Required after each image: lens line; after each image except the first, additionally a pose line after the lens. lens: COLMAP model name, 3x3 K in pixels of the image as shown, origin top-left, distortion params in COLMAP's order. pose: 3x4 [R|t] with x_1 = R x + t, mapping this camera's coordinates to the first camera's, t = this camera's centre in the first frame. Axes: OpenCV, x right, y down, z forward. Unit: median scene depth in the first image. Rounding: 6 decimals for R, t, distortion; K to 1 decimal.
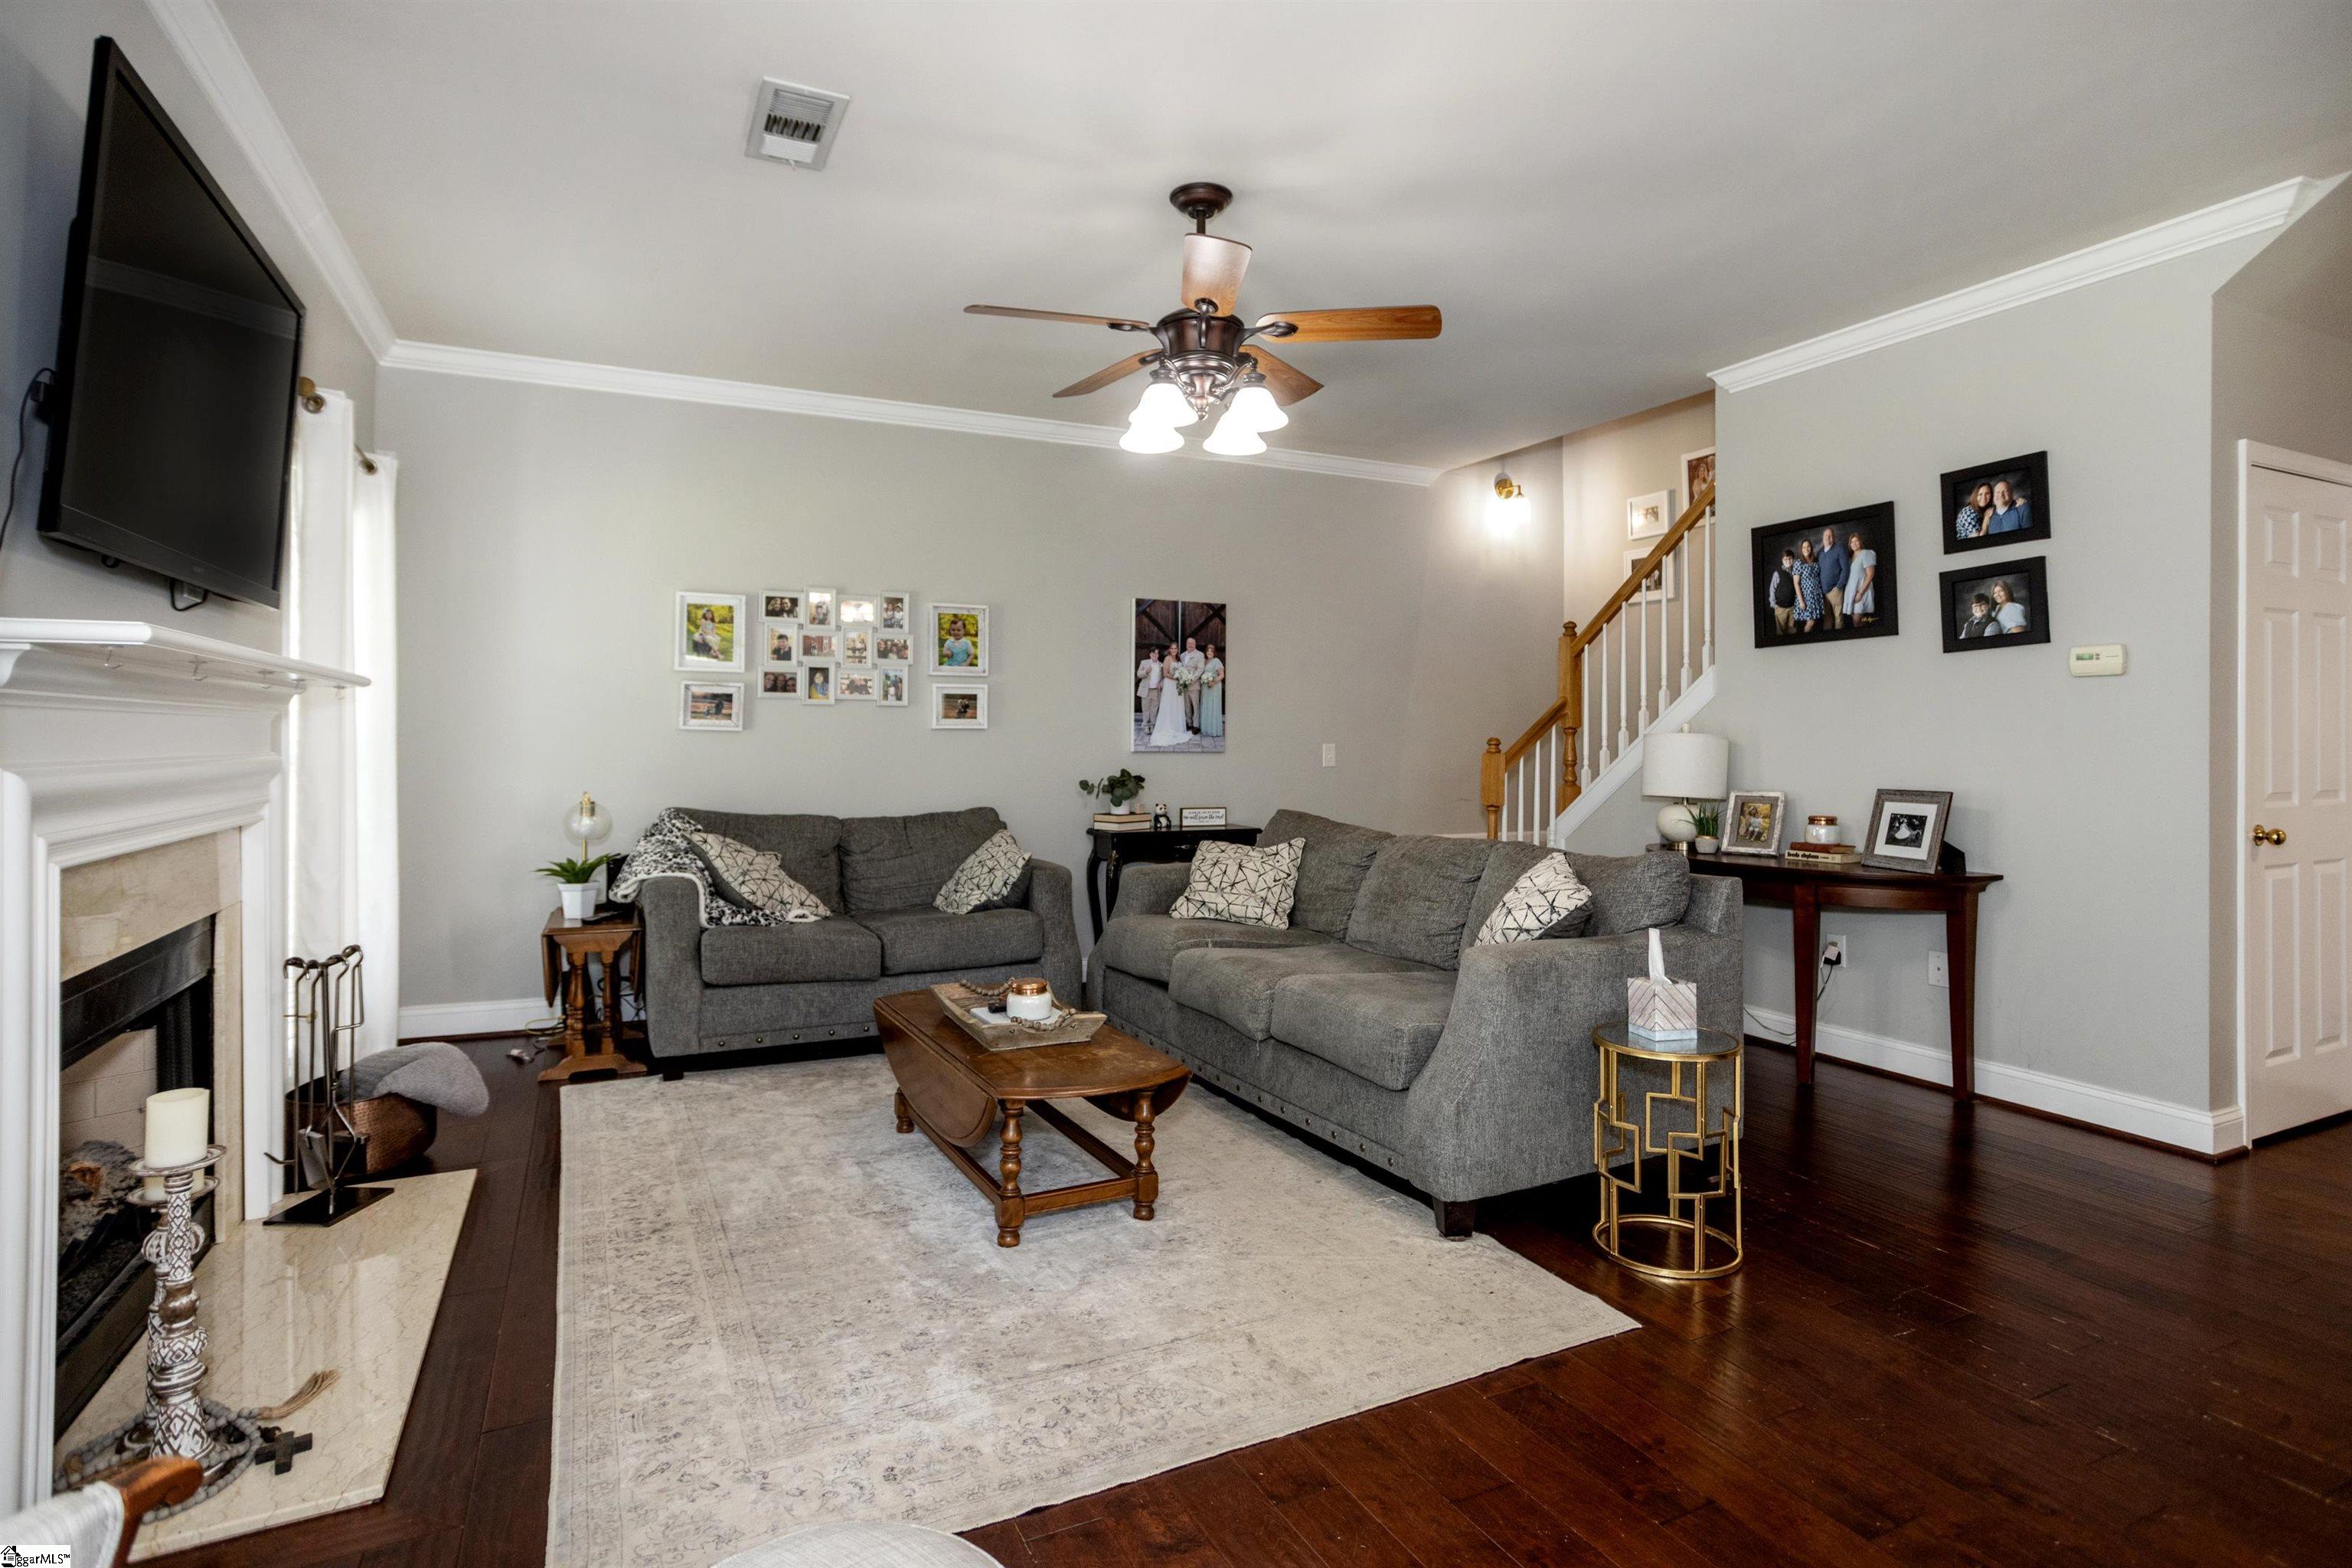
lens RADIAL K [[1191.8, 0, 1172.7], [0, 1191.8, 743.6], [0, 0, 1]] dist [-0.027951, 0.000736]
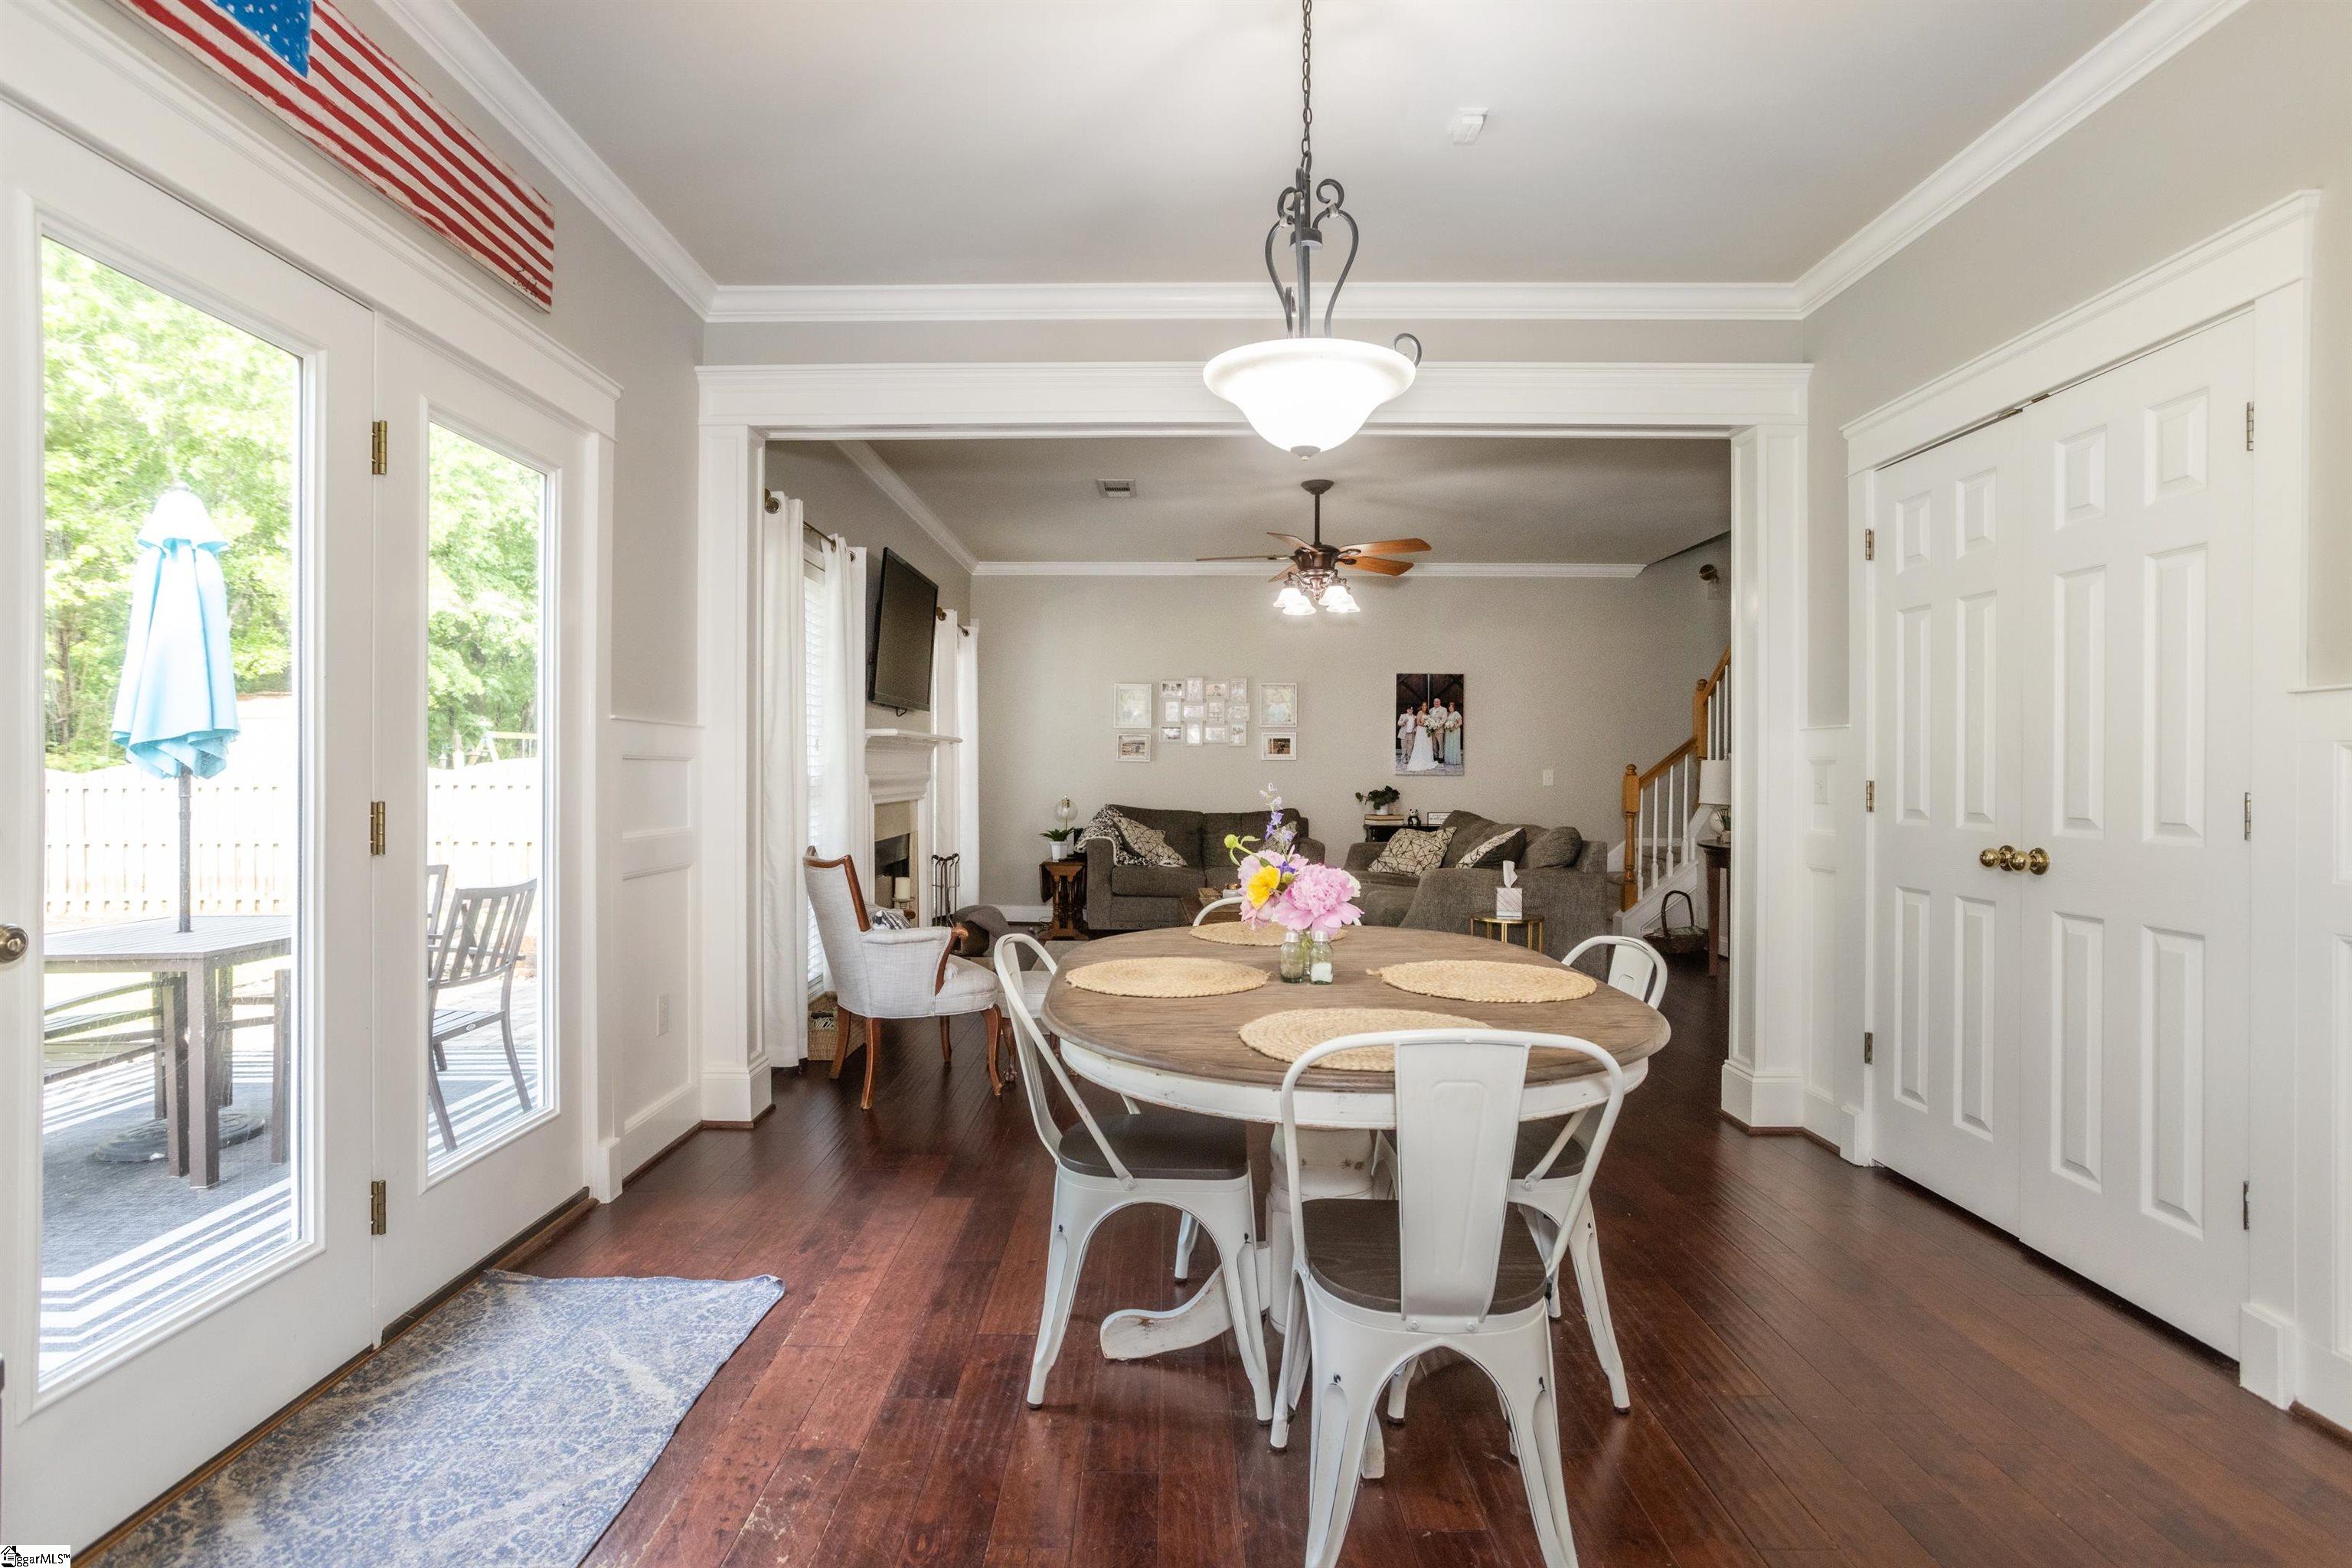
lens RADIAL K [[1153.9, 0, 1166.6], [0, 1153.9, 776.1], [0, 0, 1]] dist [-0.002582, 0.000472]
pose [[0.901357, -0.000007, -0.433076, 0.395906], [-0.000217, 1.000000, -0.000467, 0.010691], [0.433076, 0.000515, 0.901357, -0.521355]]
